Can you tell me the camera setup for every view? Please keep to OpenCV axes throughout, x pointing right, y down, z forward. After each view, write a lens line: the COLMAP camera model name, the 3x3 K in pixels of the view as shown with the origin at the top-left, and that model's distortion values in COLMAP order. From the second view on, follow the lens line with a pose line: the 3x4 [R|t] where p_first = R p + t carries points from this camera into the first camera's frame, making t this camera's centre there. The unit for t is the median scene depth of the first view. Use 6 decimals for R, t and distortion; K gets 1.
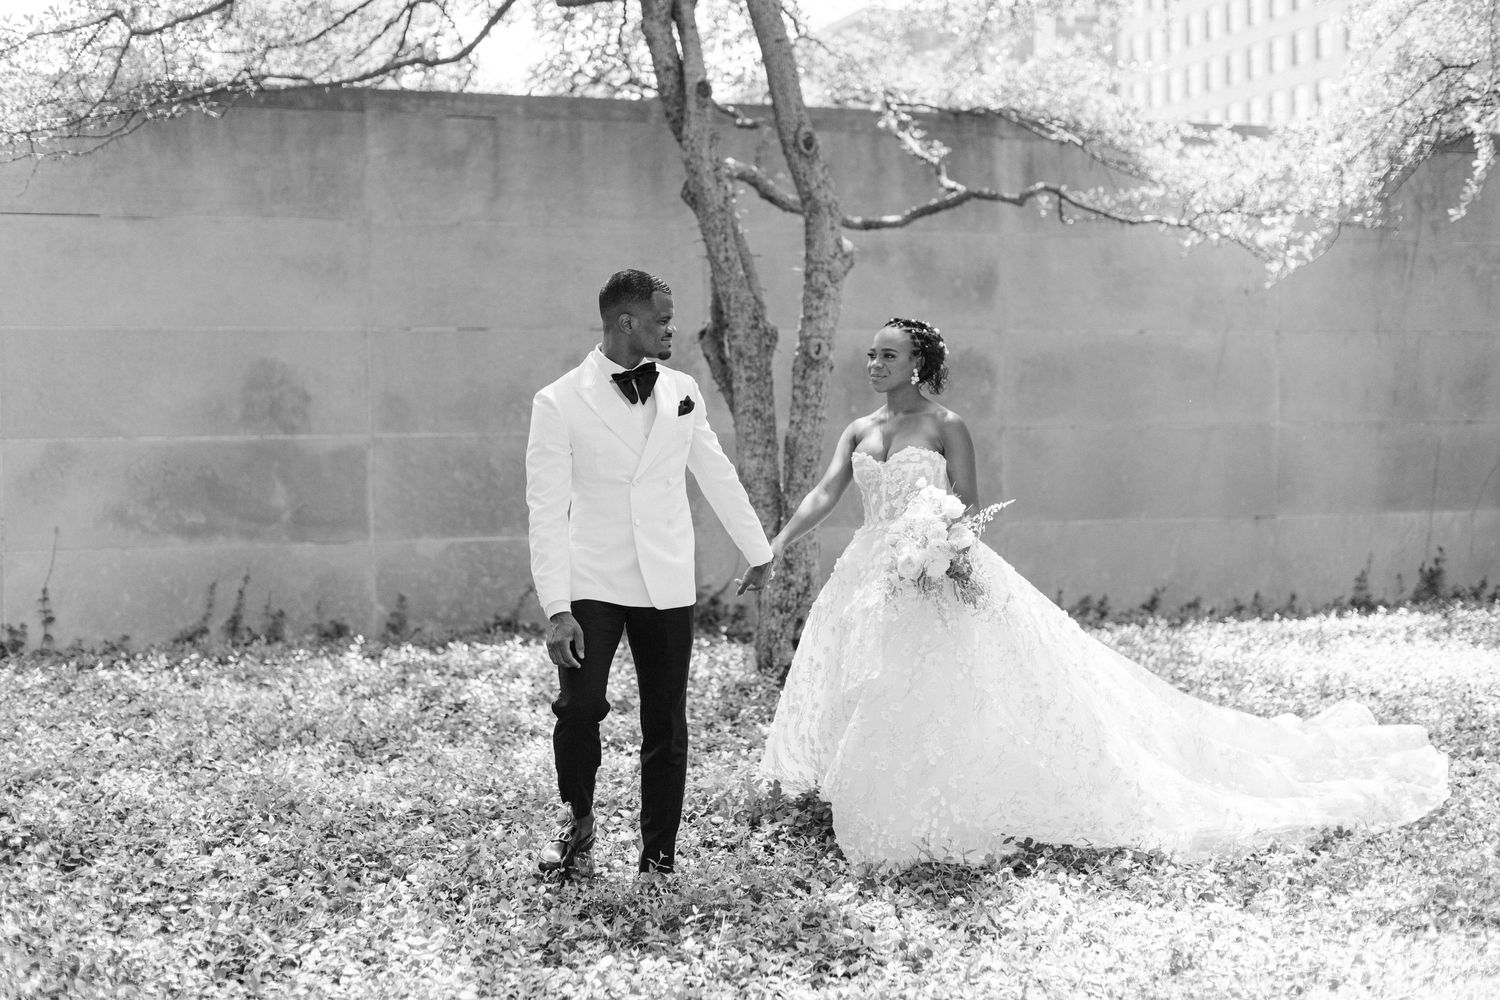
lens RADIAL K [[2079.0, 0, 747.8], [0, 2079.0, 493.1], [0, 0, 1]] dist [0.015454, 0.000000]
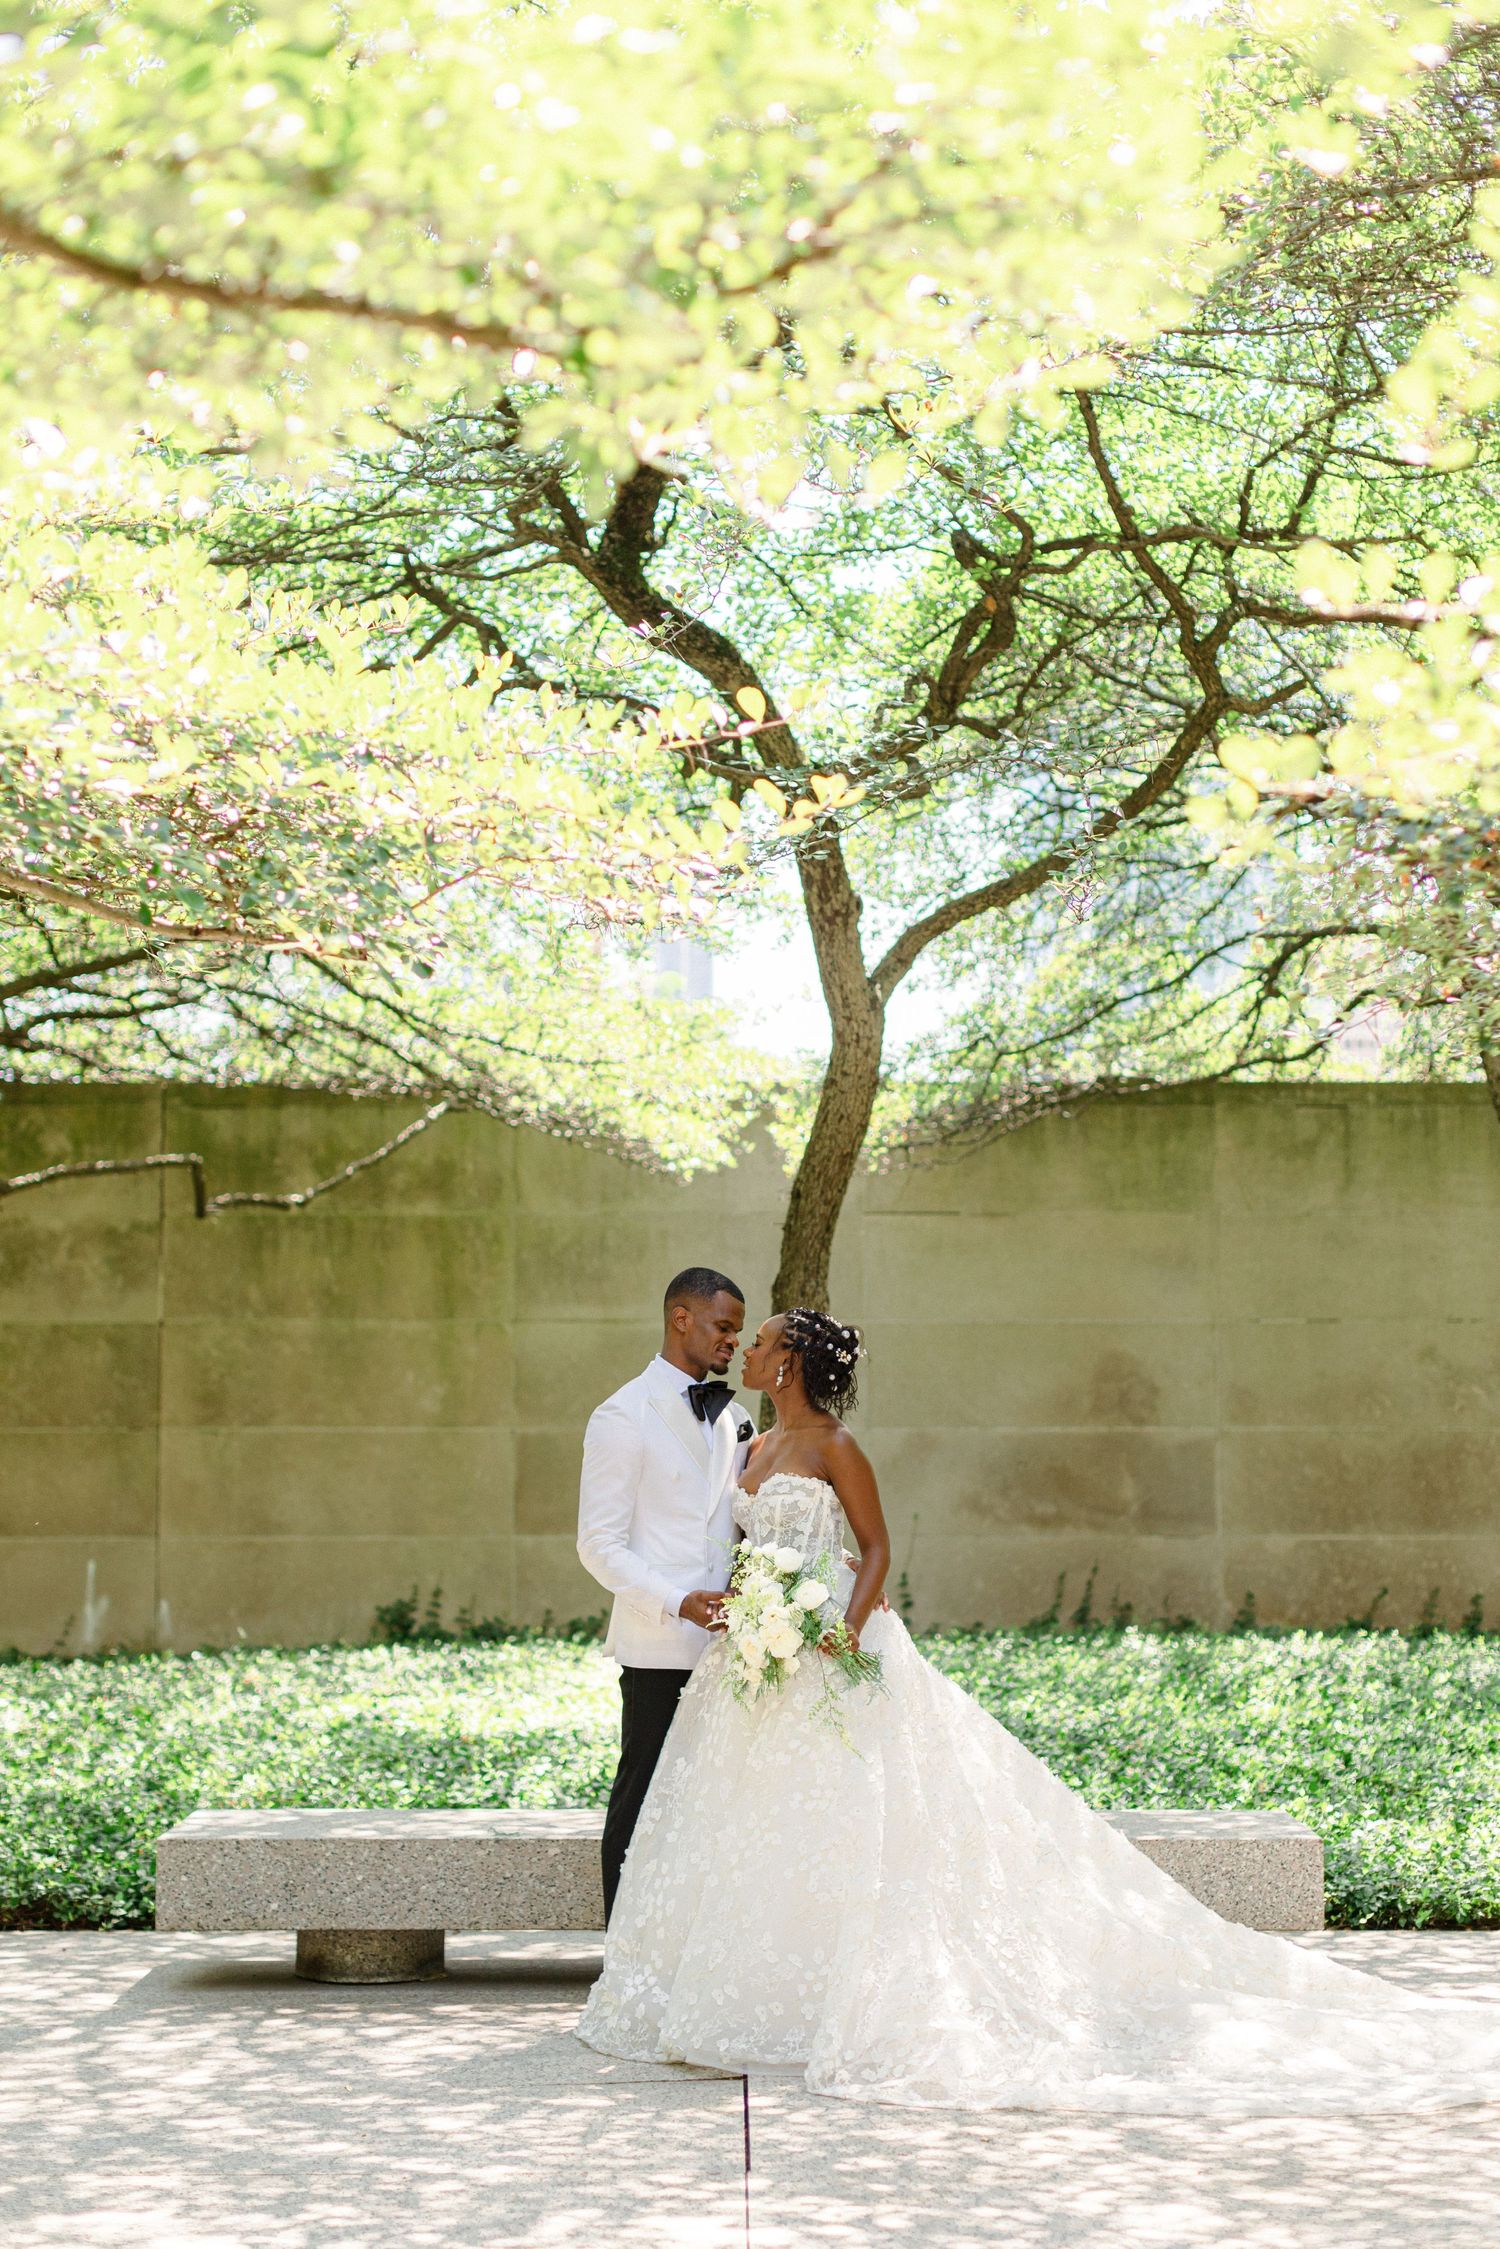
lens RADIAL K [[3117.2, 0, 742.9], [0, 3117.2, 1135.2], [0, 0, 1]] dist [0.015454, 0.000000]
pose [[0.944105, -0.018120, -0.329146, 0.095064], [-0.021907, 0.992832, -0.117494, 0.012803], [0.328915, 0.118137, 0.936941, -0.476489]]
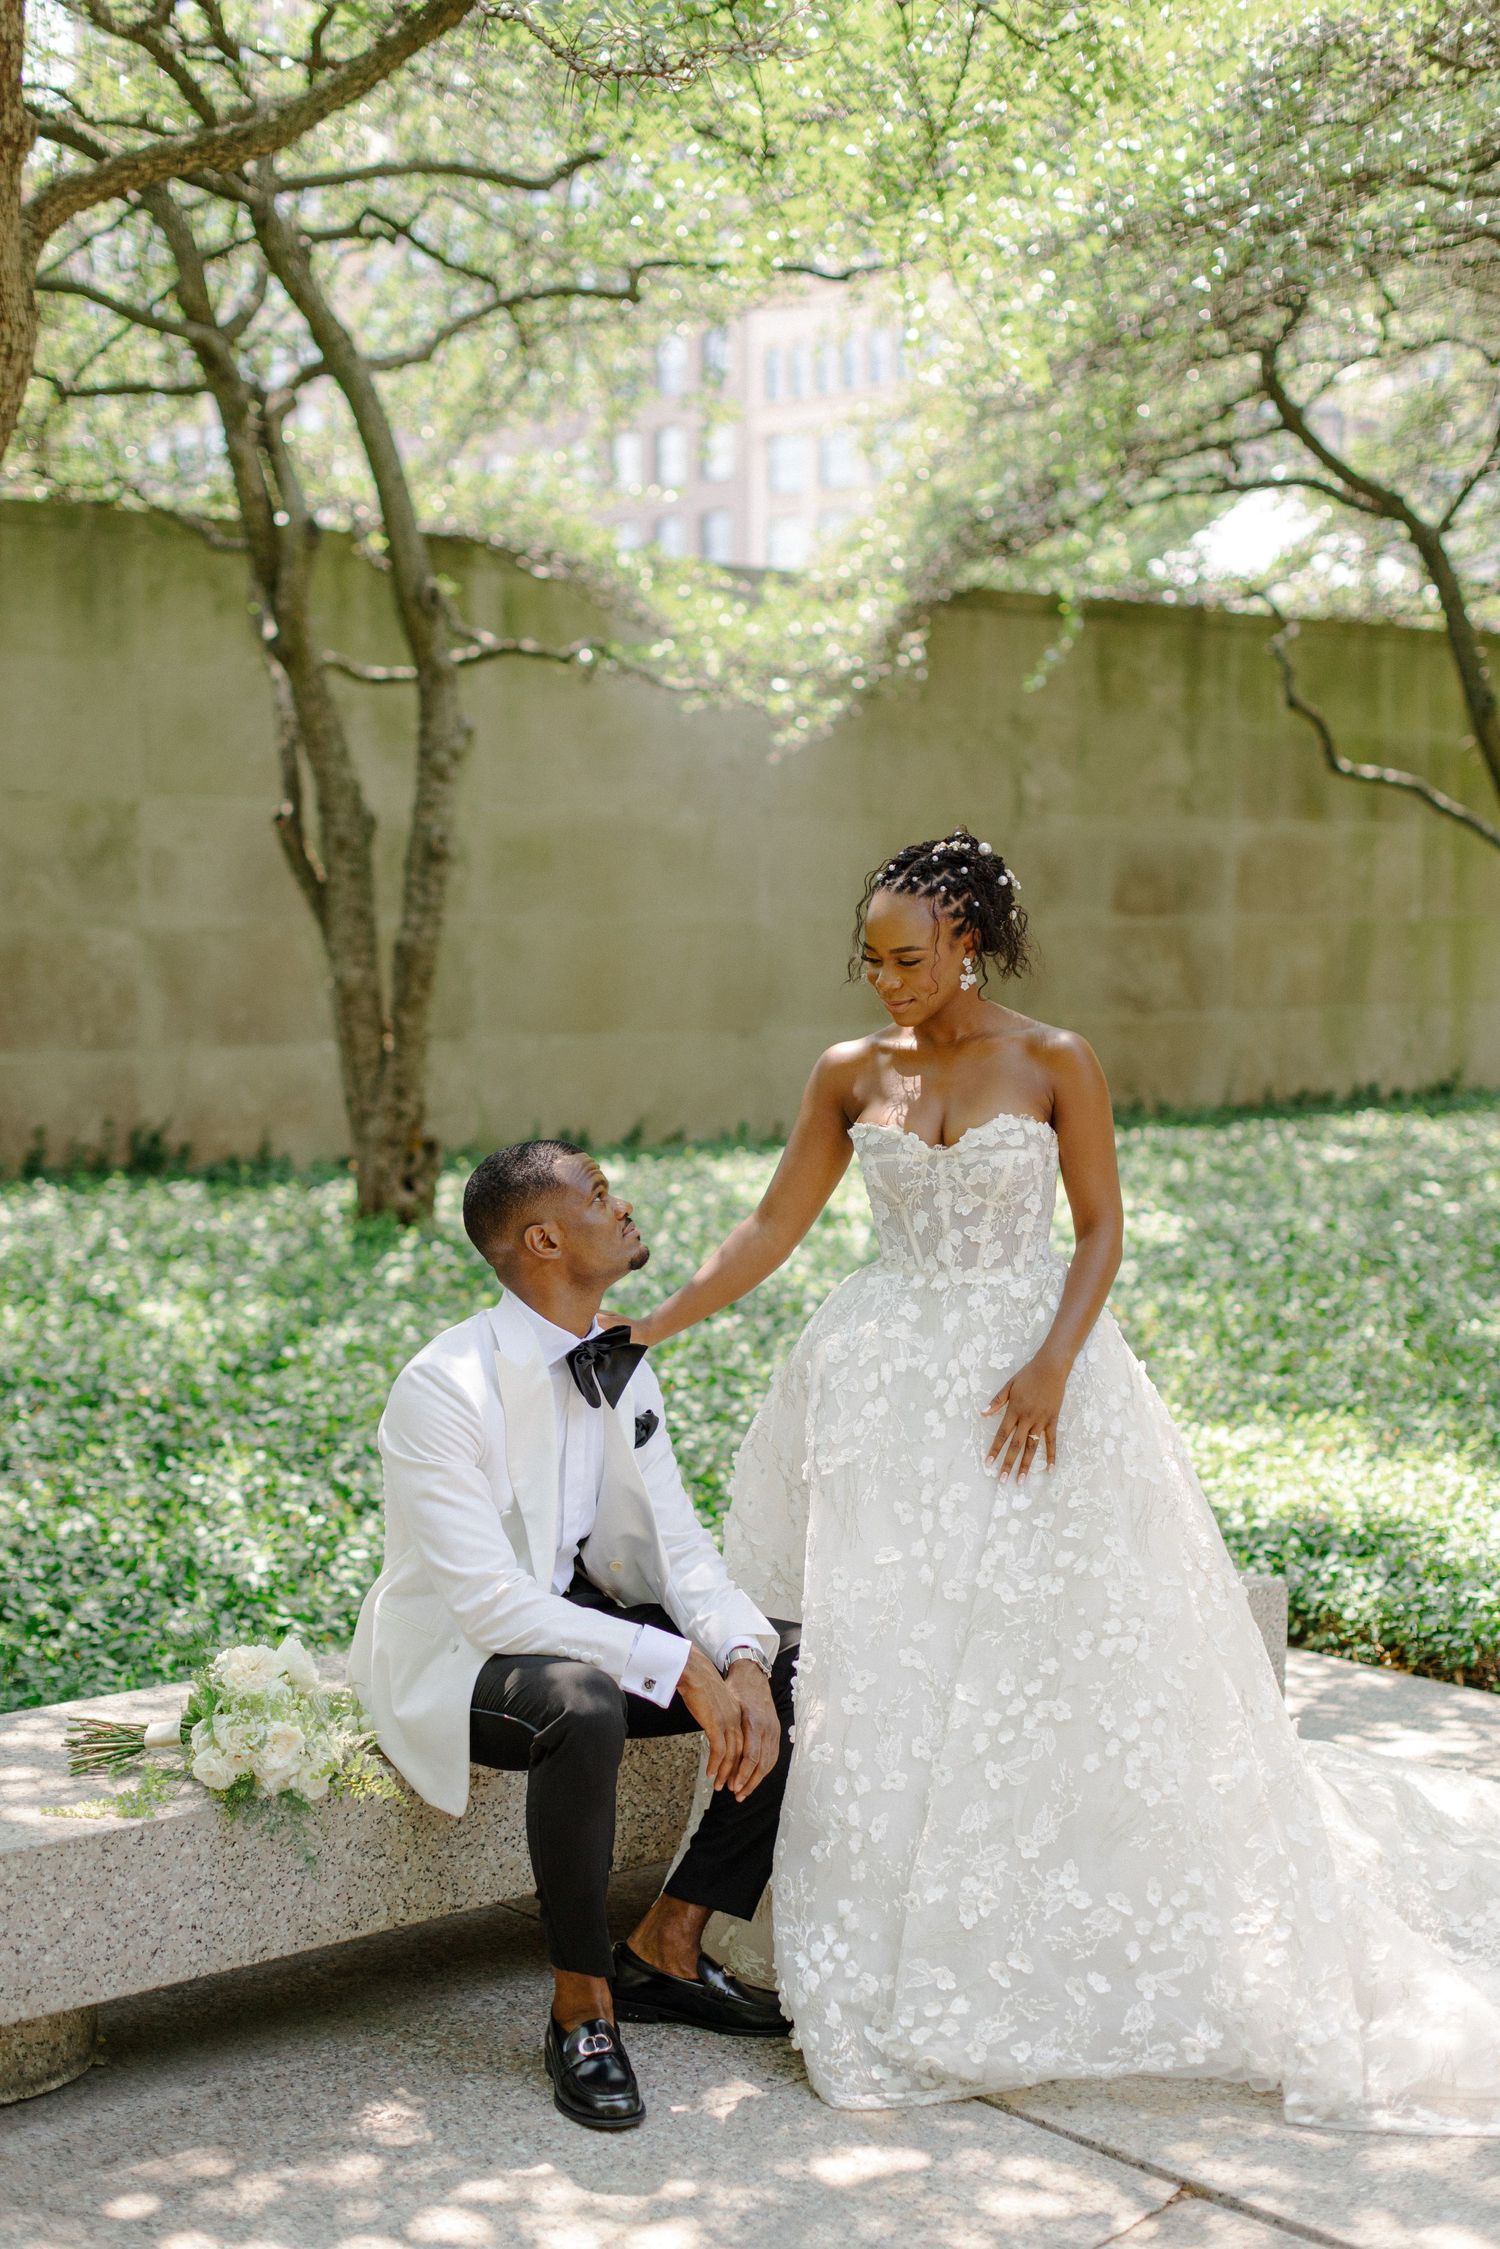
lens RADIAL K [[3117.2, 0, 788.7], [0, 3117.2, 1096.7], [0, 0, 1]] dist [0.015454, 0.000000]
pose [[0.924095, -0.009628, 0.382041, -0.261423], [-0.002989, 0.999470, 0.032420, -0.004250], [-0.382151, -0.031101, 0.923576, -0.200866]]
